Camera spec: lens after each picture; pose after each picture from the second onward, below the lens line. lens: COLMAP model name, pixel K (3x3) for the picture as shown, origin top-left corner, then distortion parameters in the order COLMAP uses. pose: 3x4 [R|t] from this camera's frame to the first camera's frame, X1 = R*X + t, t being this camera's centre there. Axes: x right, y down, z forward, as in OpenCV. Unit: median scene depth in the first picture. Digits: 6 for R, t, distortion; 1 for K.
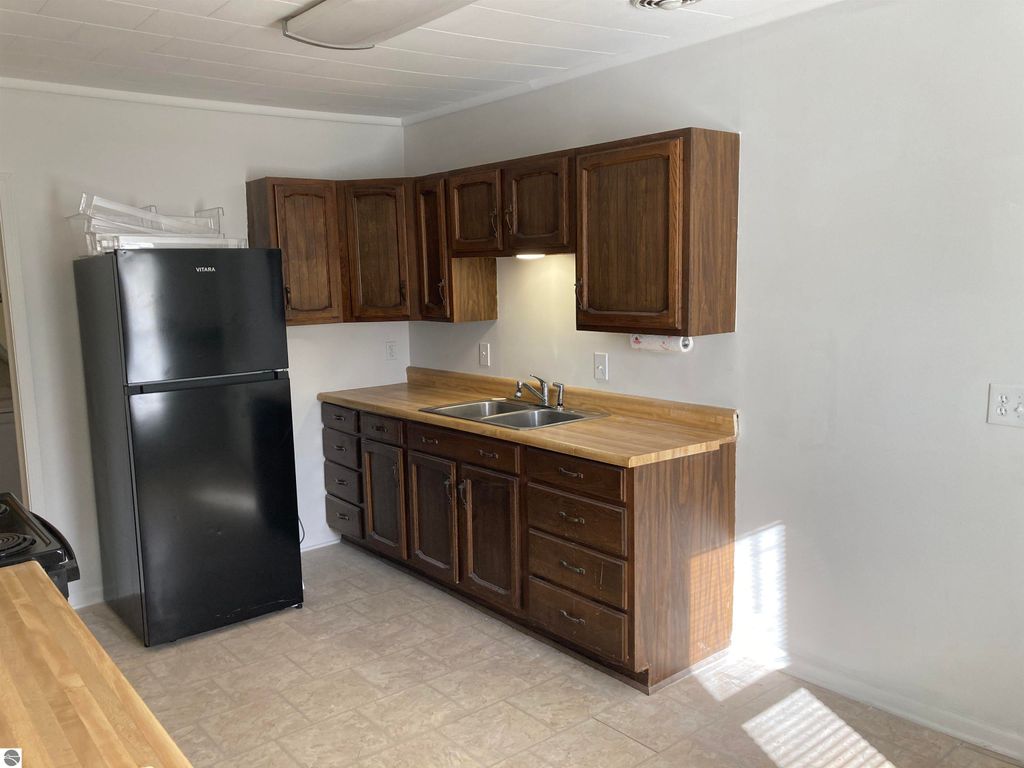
lens RADIAL K [[836.1, 0, 503.4], [0, 836.1, 366.6], [0, 0, 1]] dist [0.043512, -0.003679]
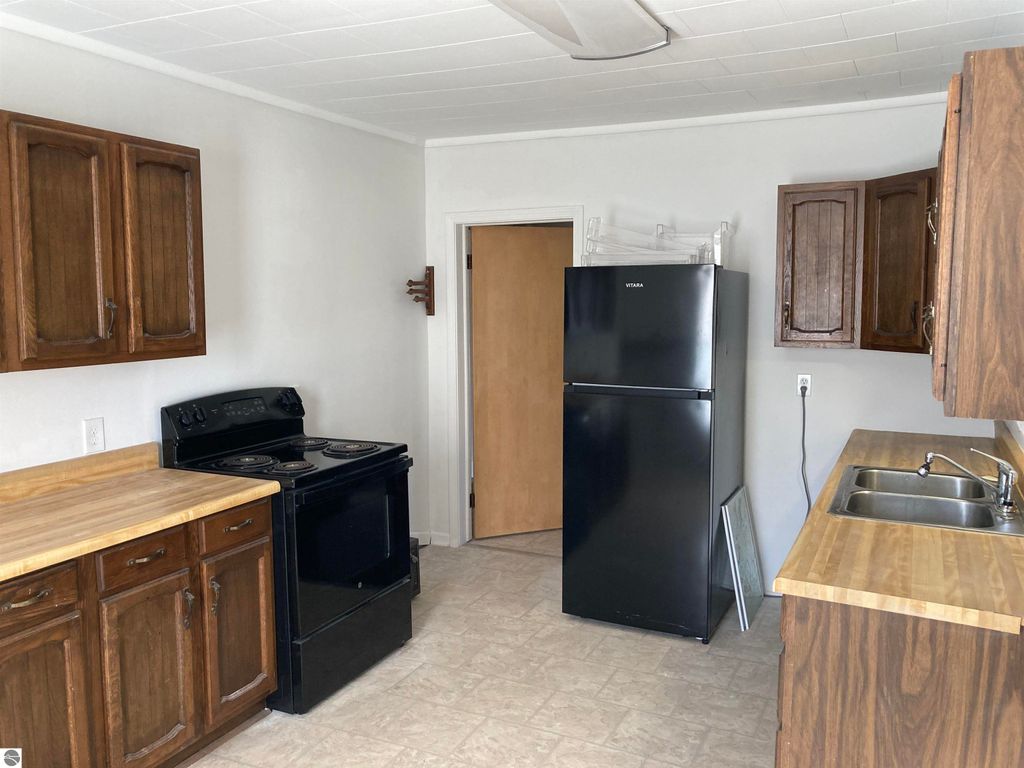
lens RADIAL K [[837.3, 0, 521.9], [0, 837.3, 377.6], [0, 0, 1]] dist [0.020457, -0.005903]
pose [[0.434825, 0.117412, -0.892828, 0.601079], [-0.112124, 0.990807, 0.075690, -0.073148], [0.893508, 0.067195, 0.443992, 0.473554]]
